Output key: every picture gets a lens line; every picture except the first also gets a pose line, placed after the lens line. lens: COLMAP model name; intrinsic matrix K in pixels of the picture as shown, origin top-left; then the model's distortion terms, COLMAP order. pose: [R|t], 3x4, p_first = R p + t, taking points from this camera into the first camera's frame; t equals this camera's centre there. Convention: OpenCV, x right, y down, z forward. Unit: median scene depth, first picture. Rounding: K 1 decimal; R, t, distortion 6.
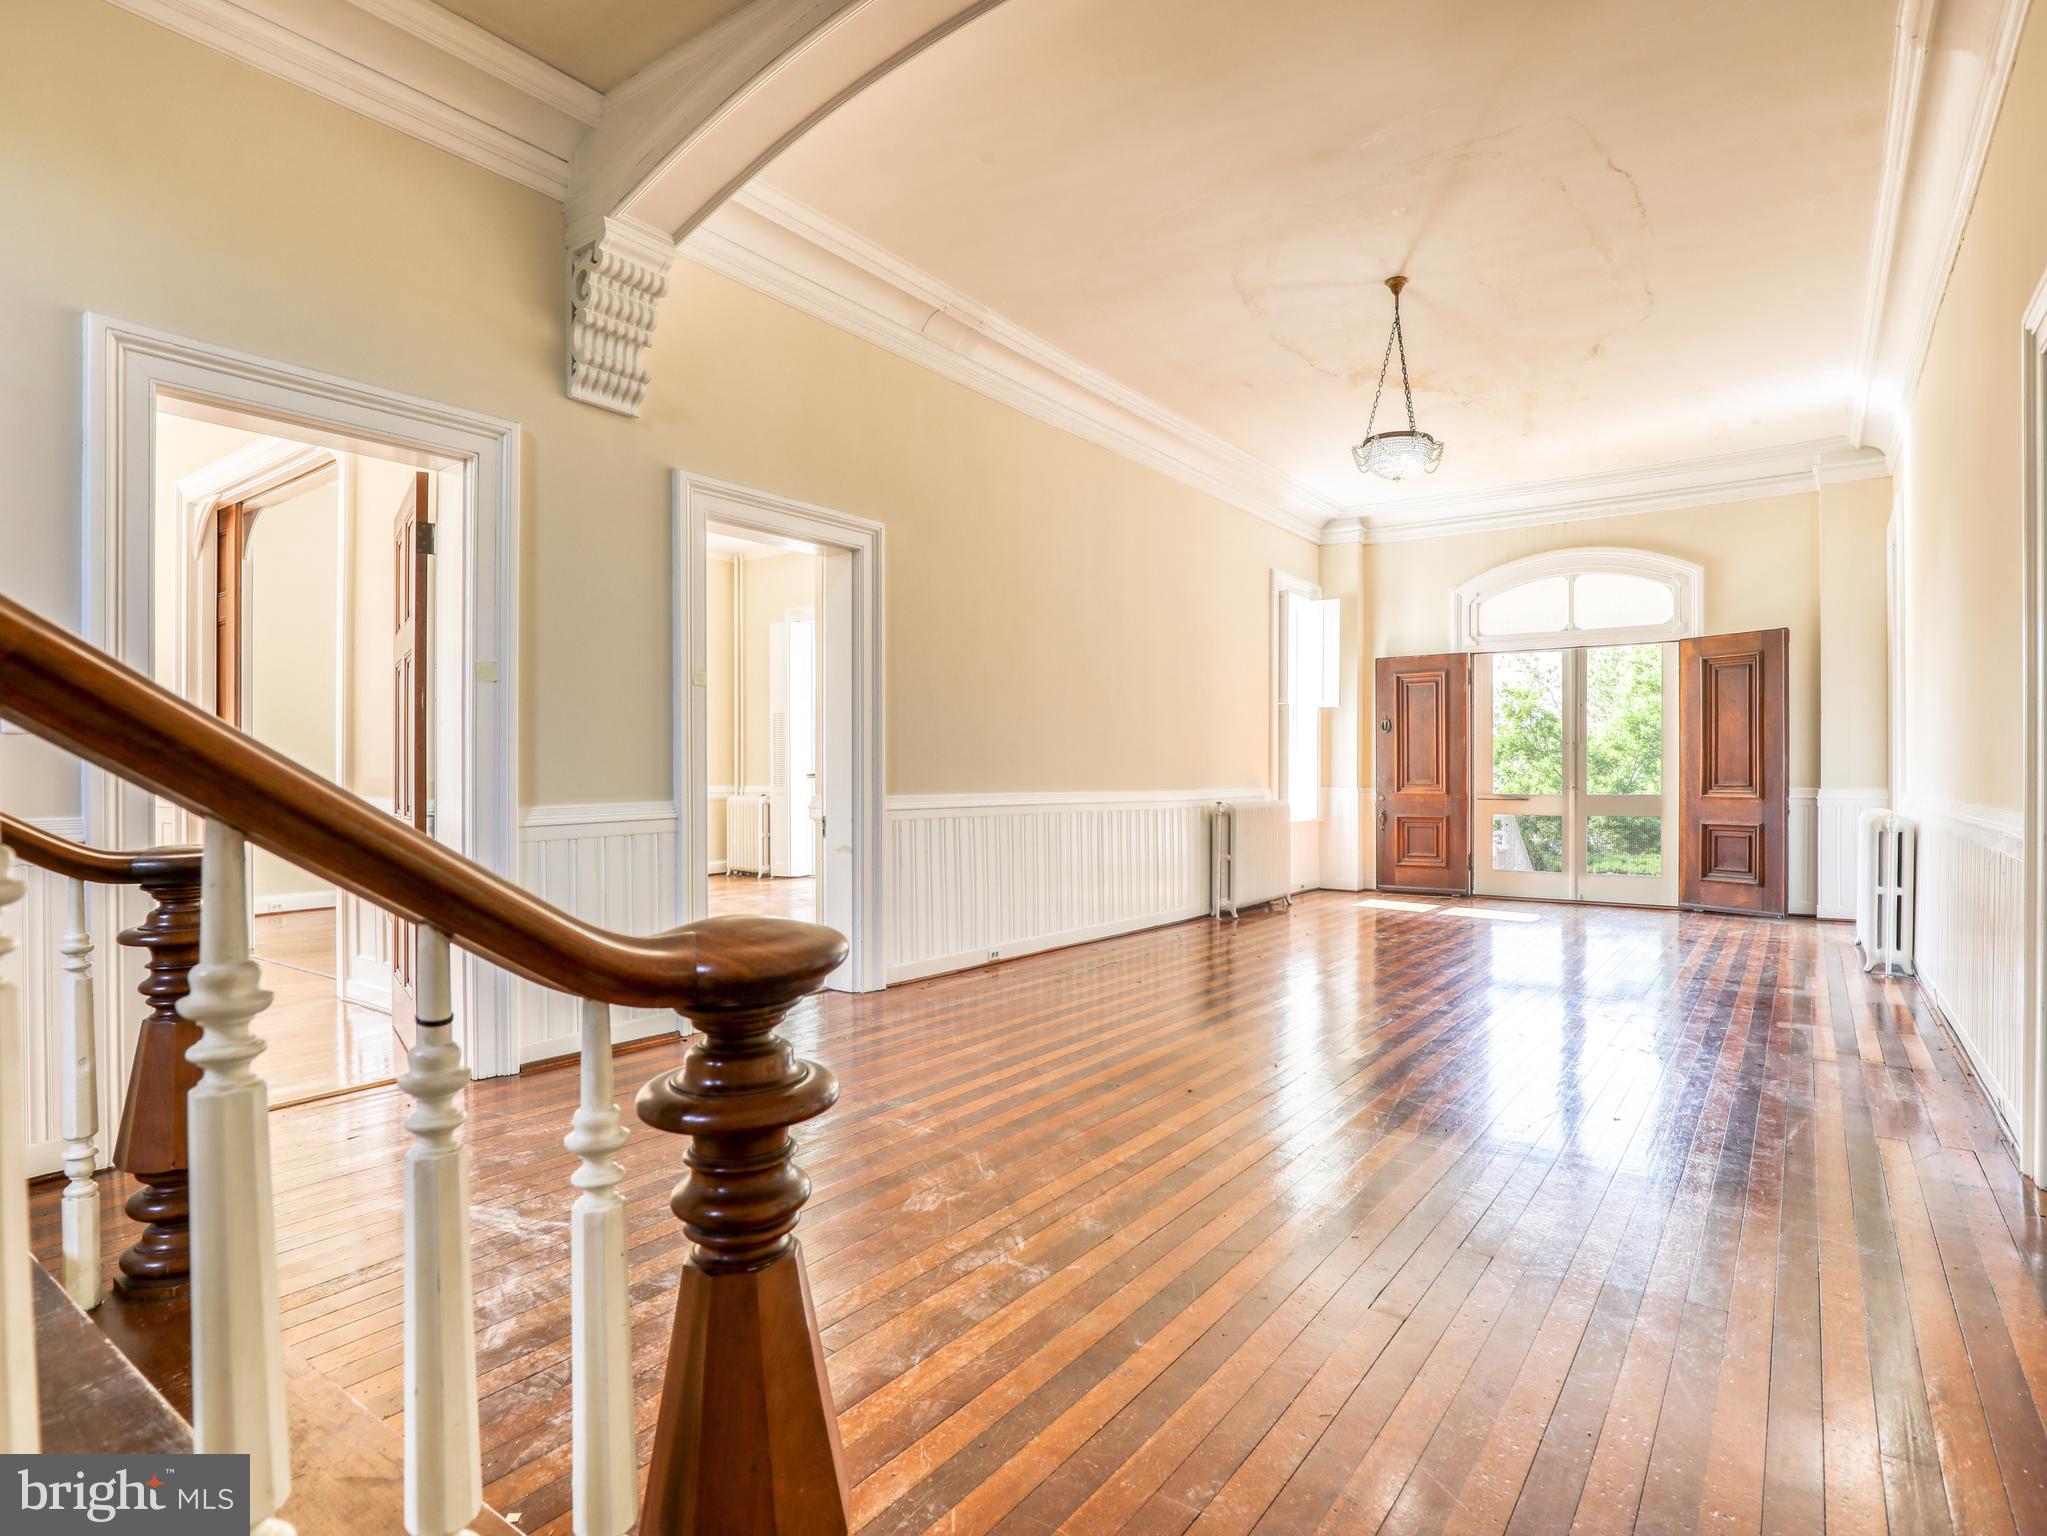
lens RADIAL K [[1067.1, 0, 1030.1], [0, 1067.1, 779.0], [0, 0, 1]] dist [-0.027322, 0.000805]
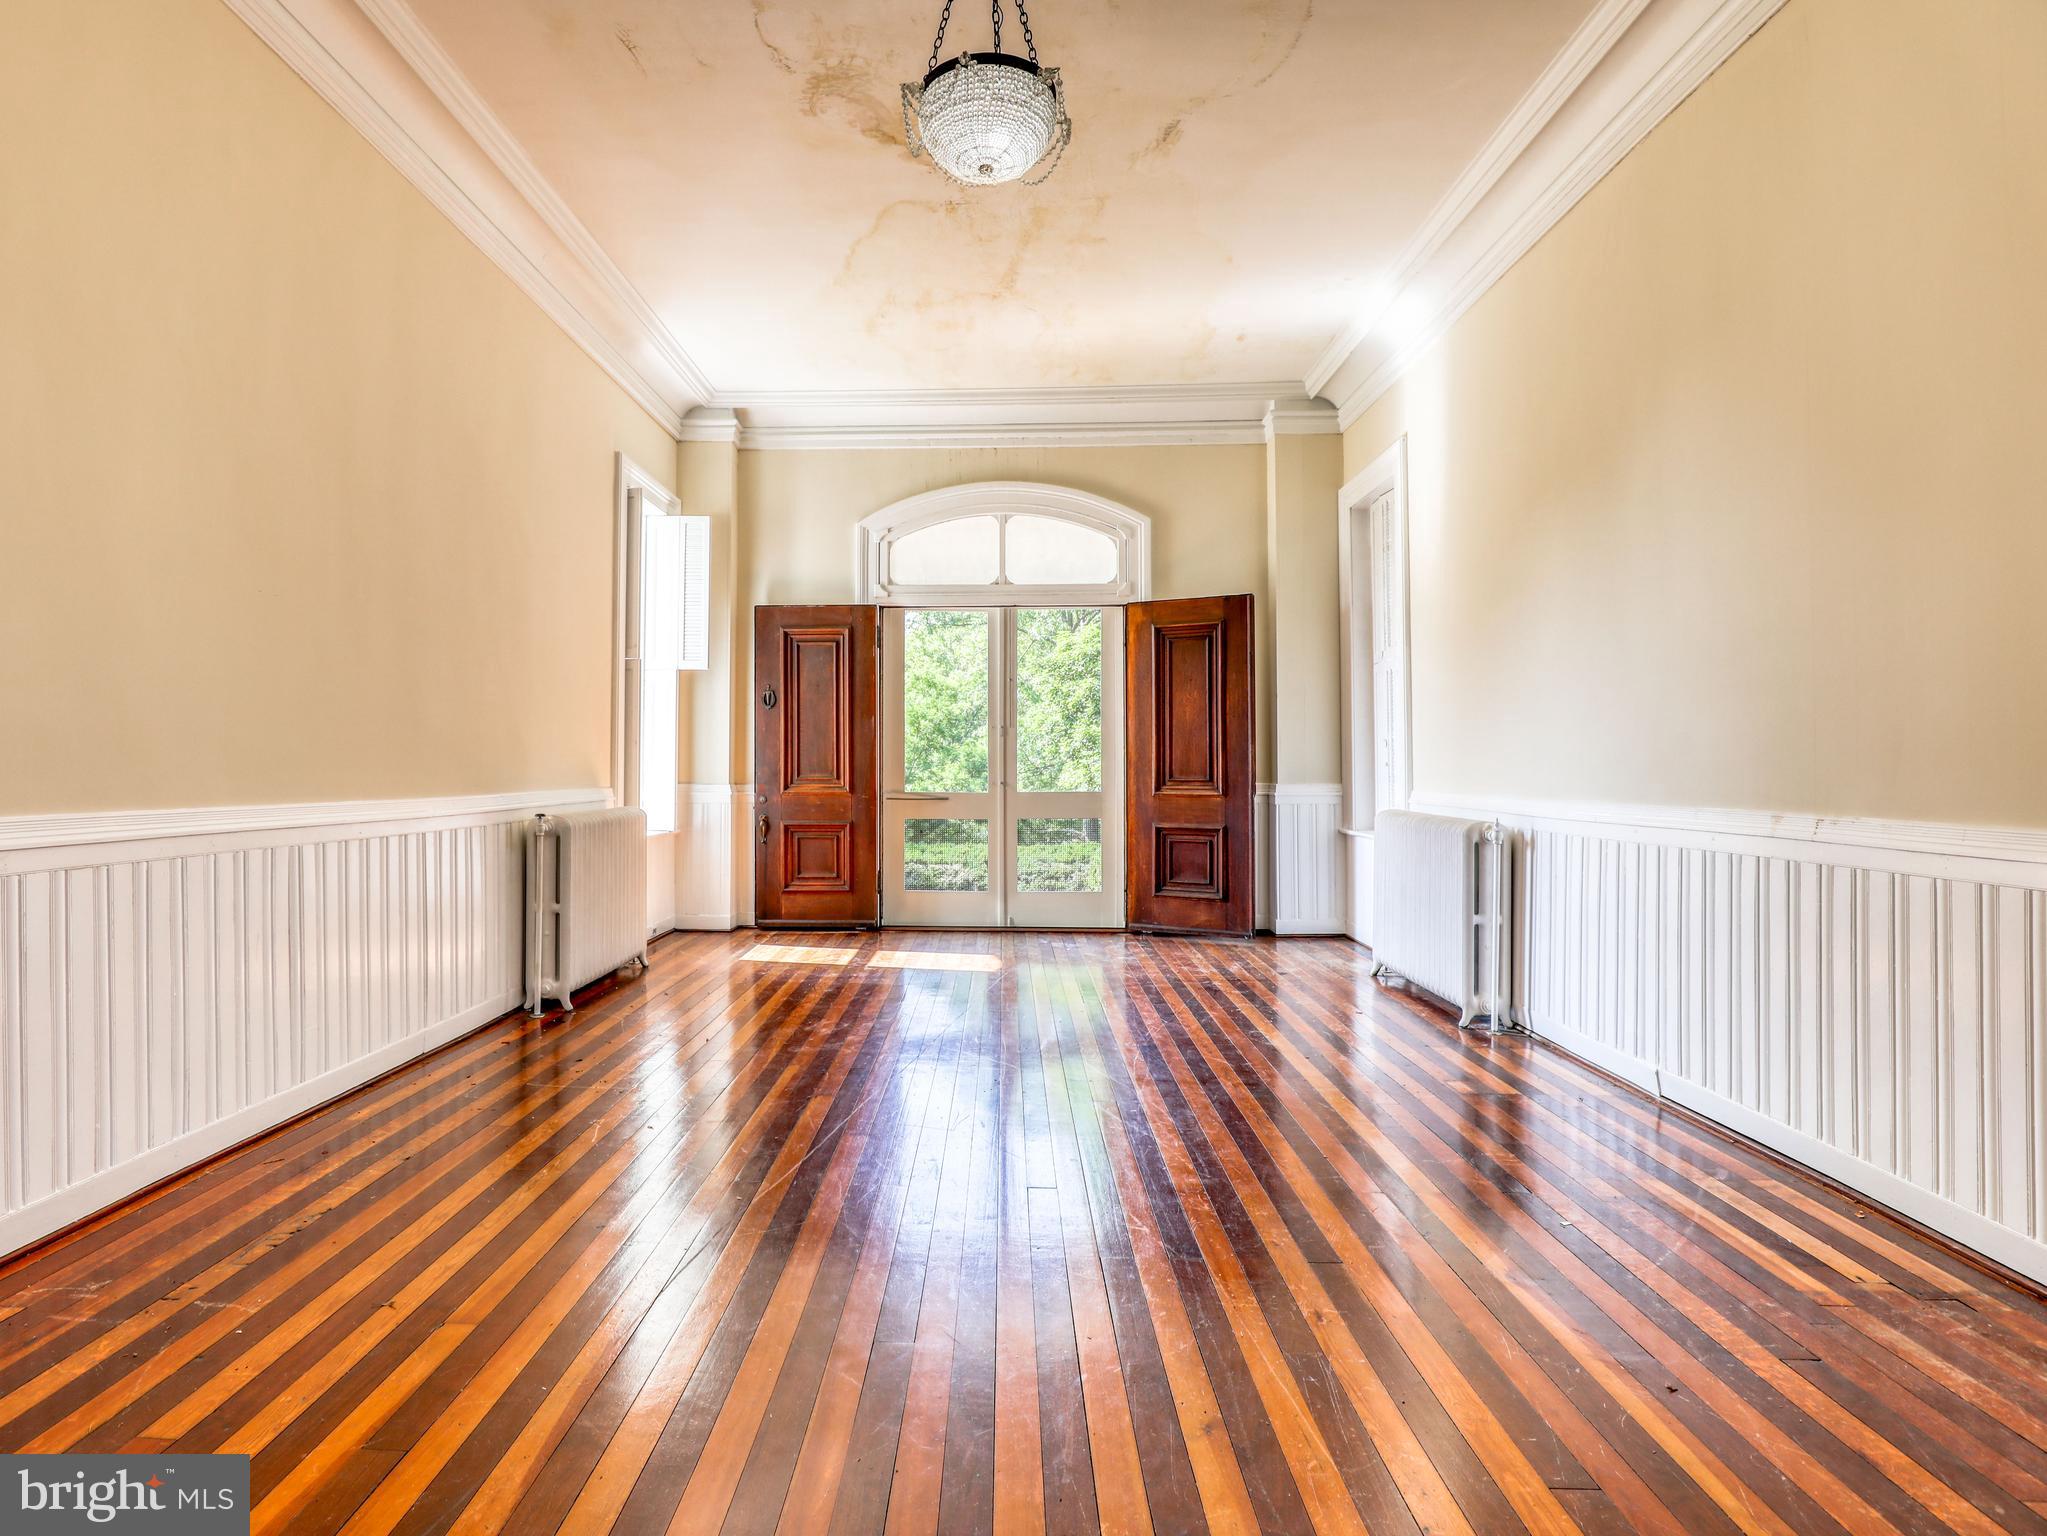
lens RADIAL K [[1074.3, 0, 956.9], [0, 1074.3, 749.5], [0, 0, 1]] dist [-0.040084, -0.000182]
pose [[0.830125, 0.009678, 0.557493, 0.038322], [0.000299, 0.999841, -0.017802, -0.002940], [-0.557577, 0.014944, 0.829991, 0.364135]]
